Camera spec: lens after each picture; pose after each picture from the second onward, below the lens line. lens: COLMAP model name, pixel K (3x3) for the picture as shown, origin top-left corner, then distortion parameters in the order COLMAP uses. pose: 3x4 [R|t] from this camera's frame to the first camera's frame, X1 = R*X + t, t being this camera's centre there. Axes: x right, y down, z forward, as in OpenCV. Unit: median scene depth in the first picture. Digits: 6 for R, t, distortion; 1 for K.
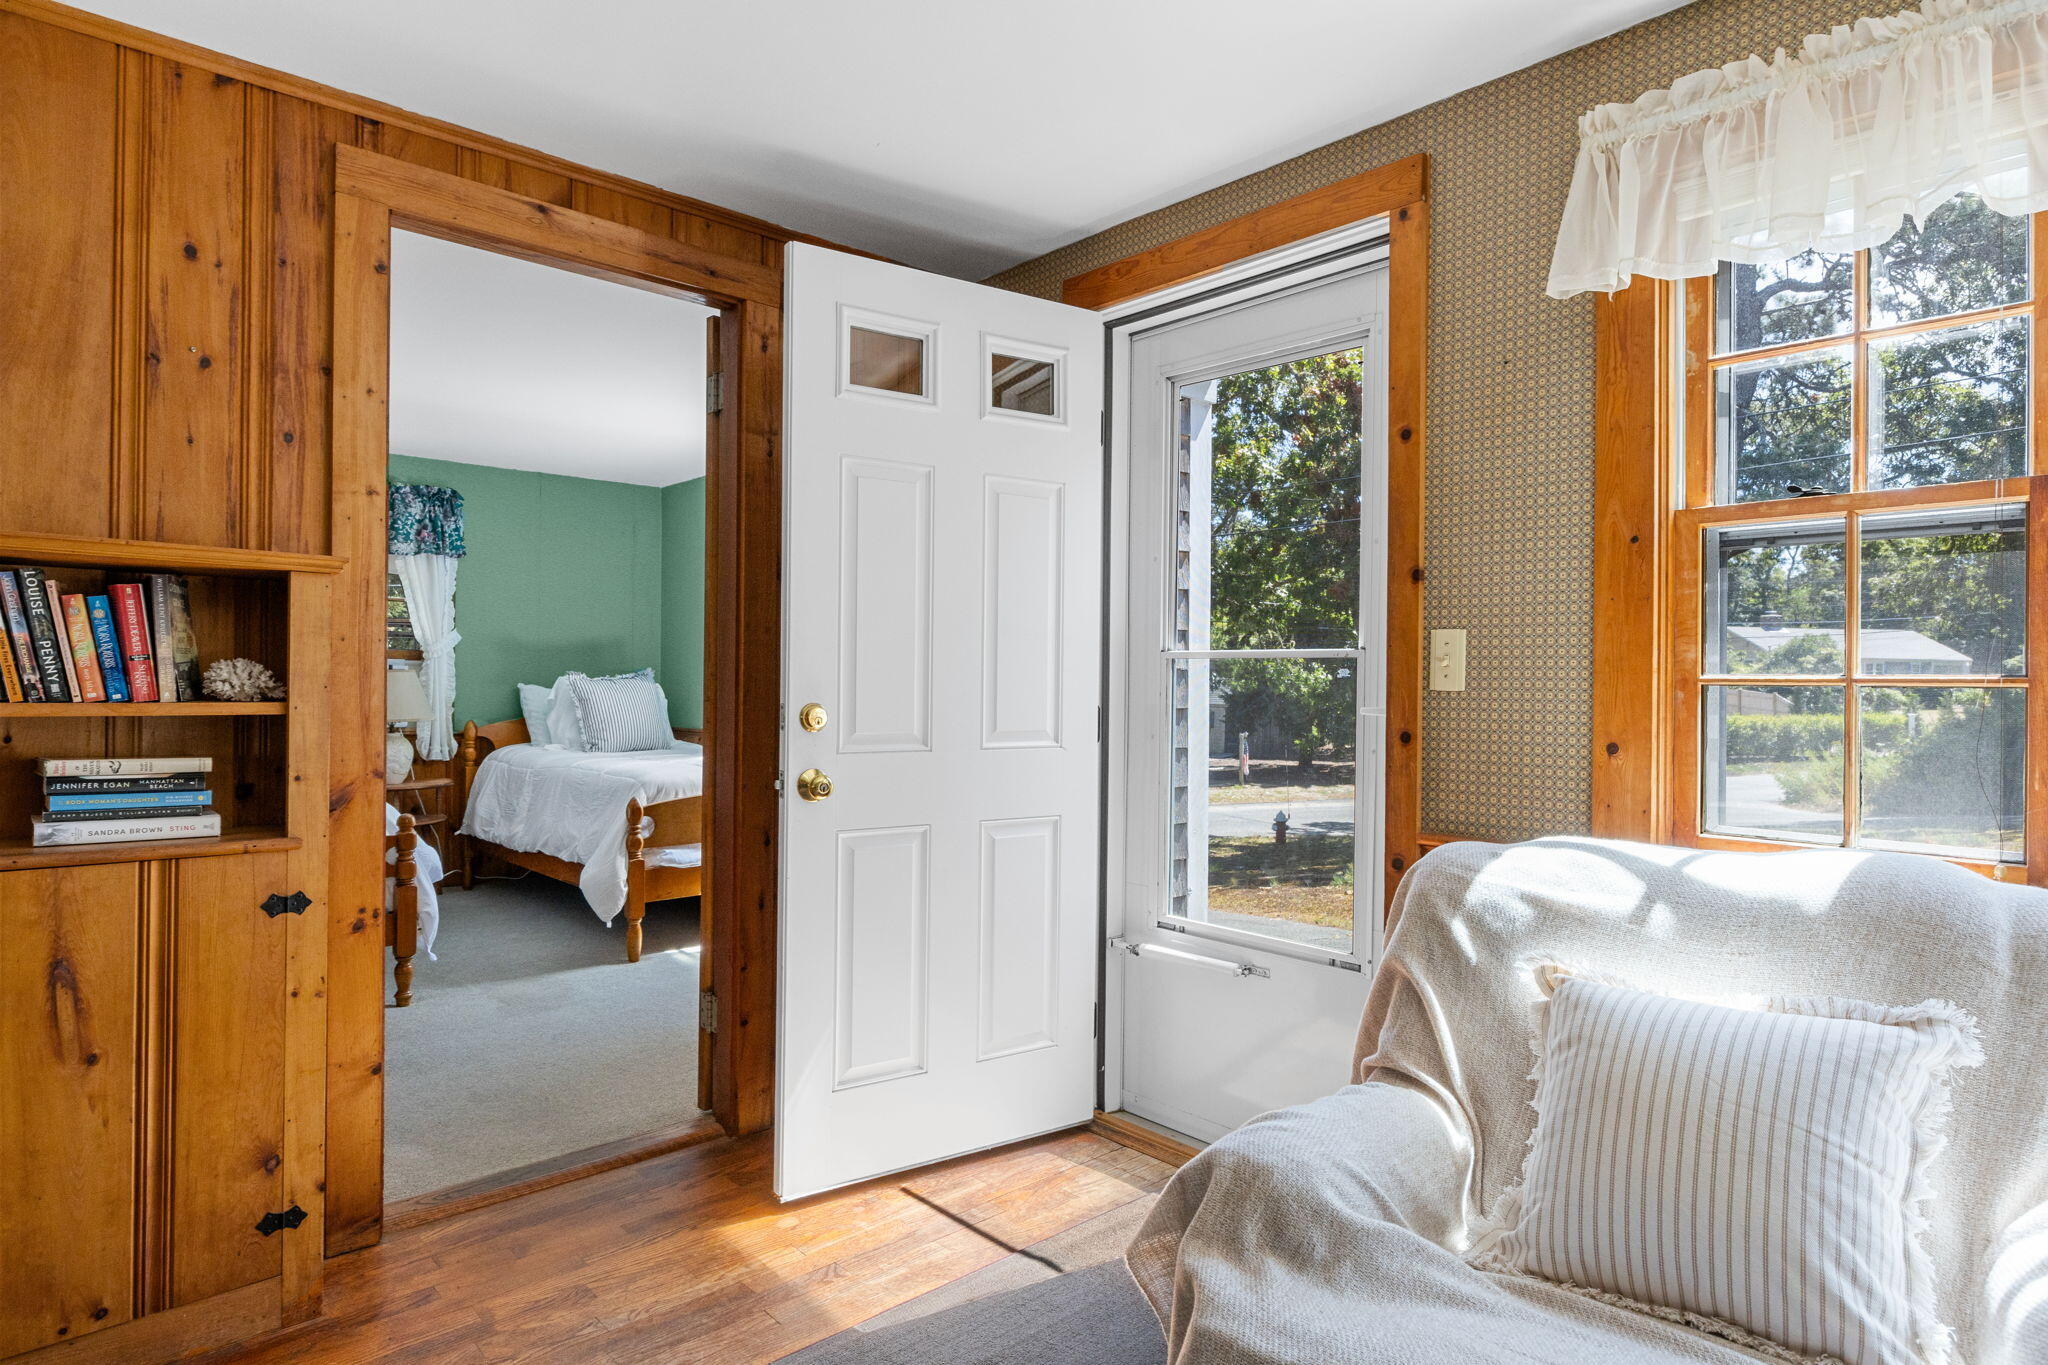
lens RADIAL K [[1151.4, 0, 1017.9], [0, 1151.4, 674.9], [0, 0, 1]] dist [0.004529, -0.000696]
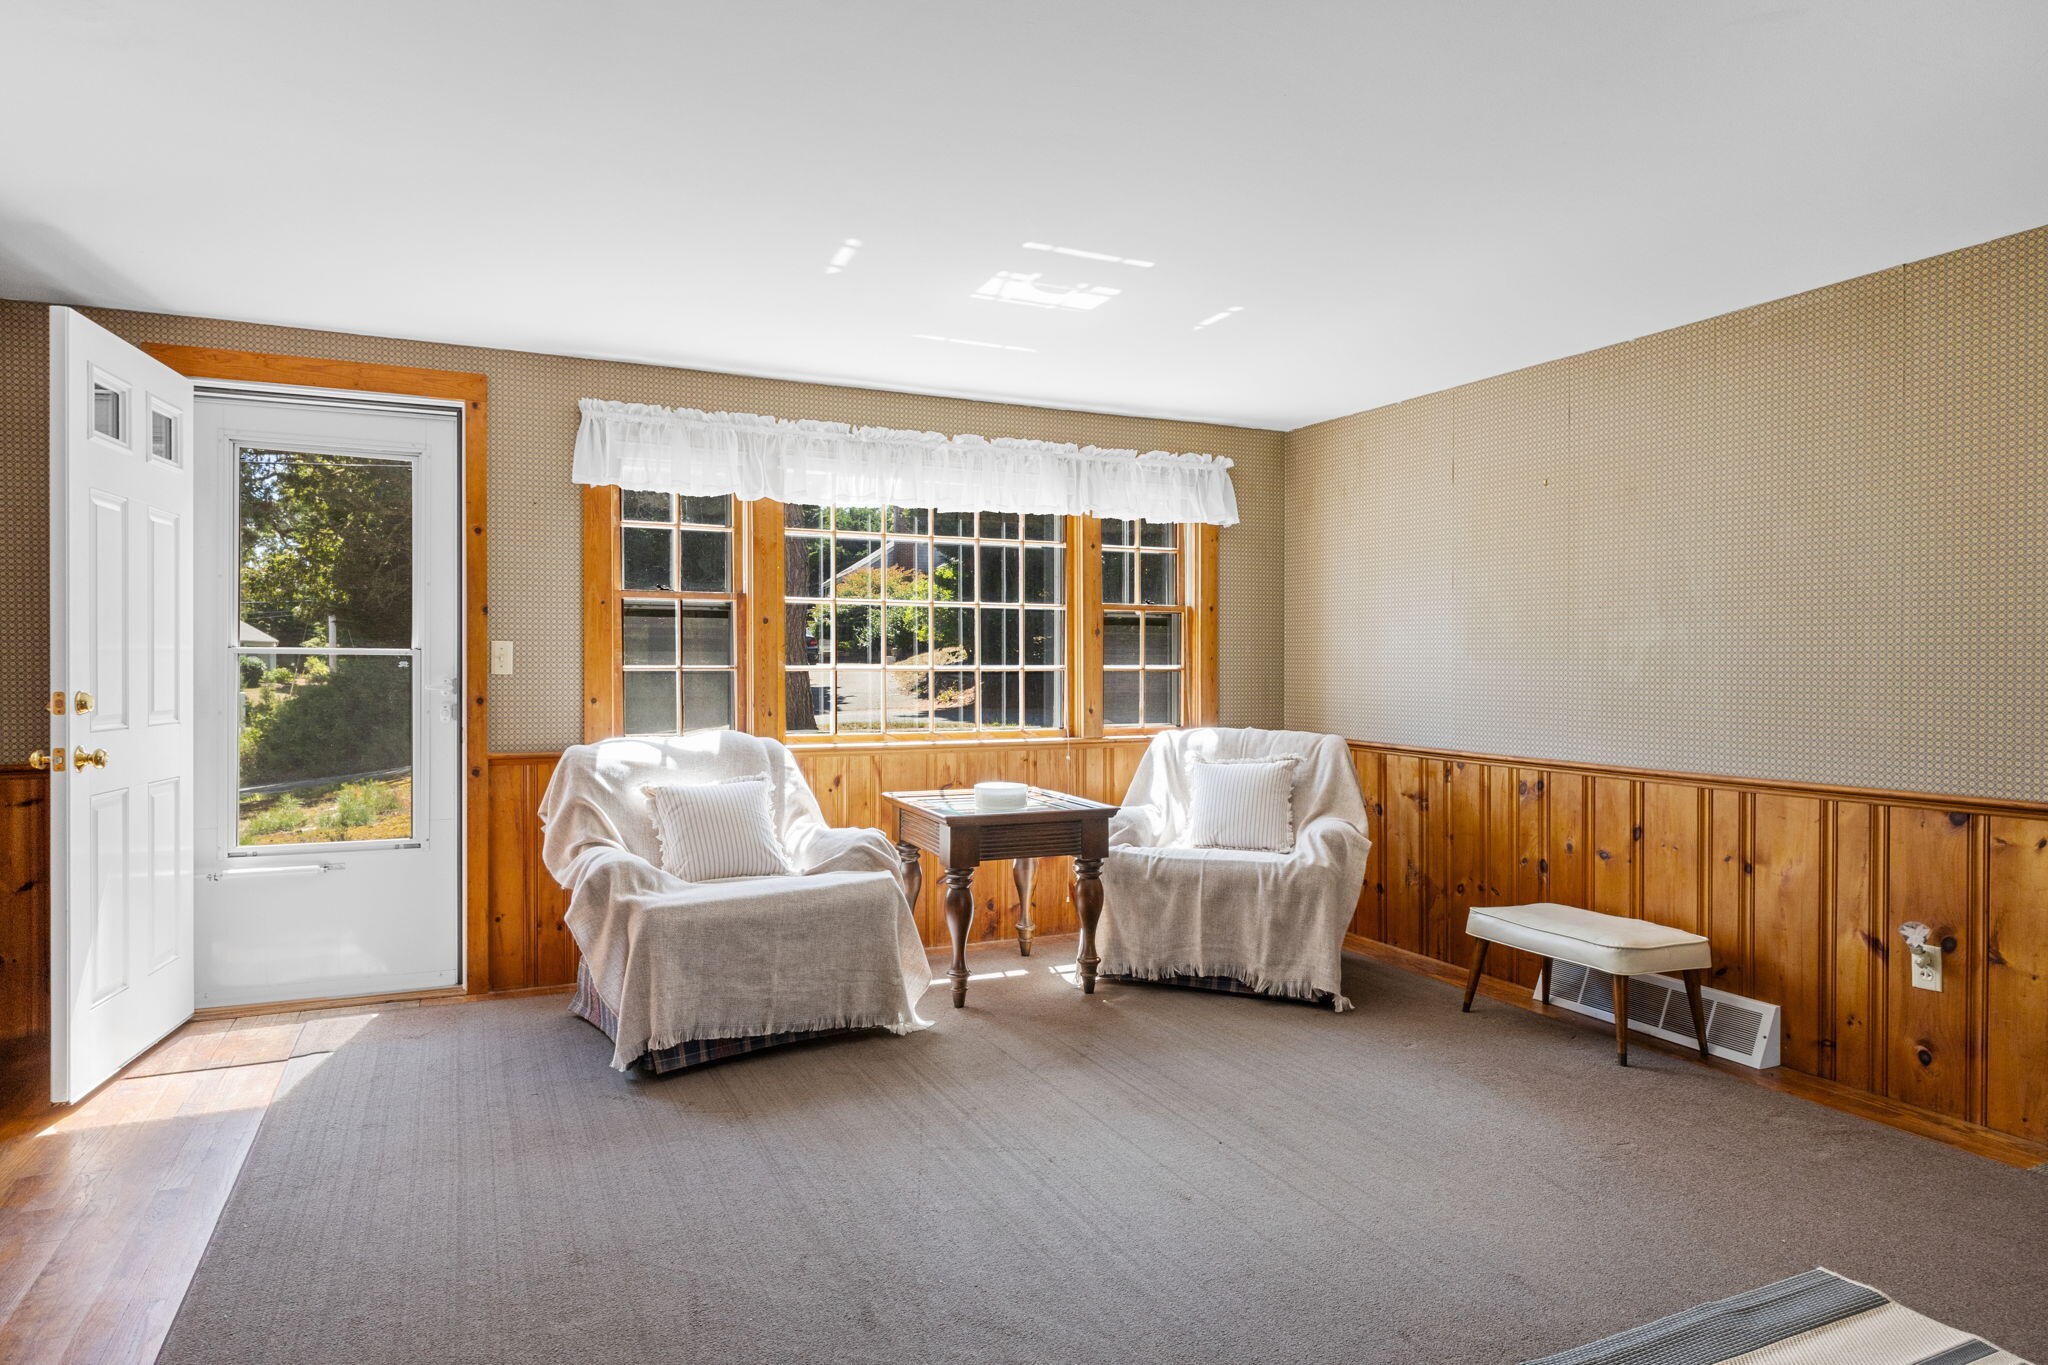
lens RADIAL K [[1151.4, 0, 1017.9], [0, 1151.4, 674.9], [0, 0, 1]] dist [0.004529, -0.000696]
pose [[0.288849, -0.009944, 0.957323, -1.123551], [-0.000320, 0.999945, 0.010483, -0.004573], [-0.957375, -0.003334, 0.288829, -0.310967]]
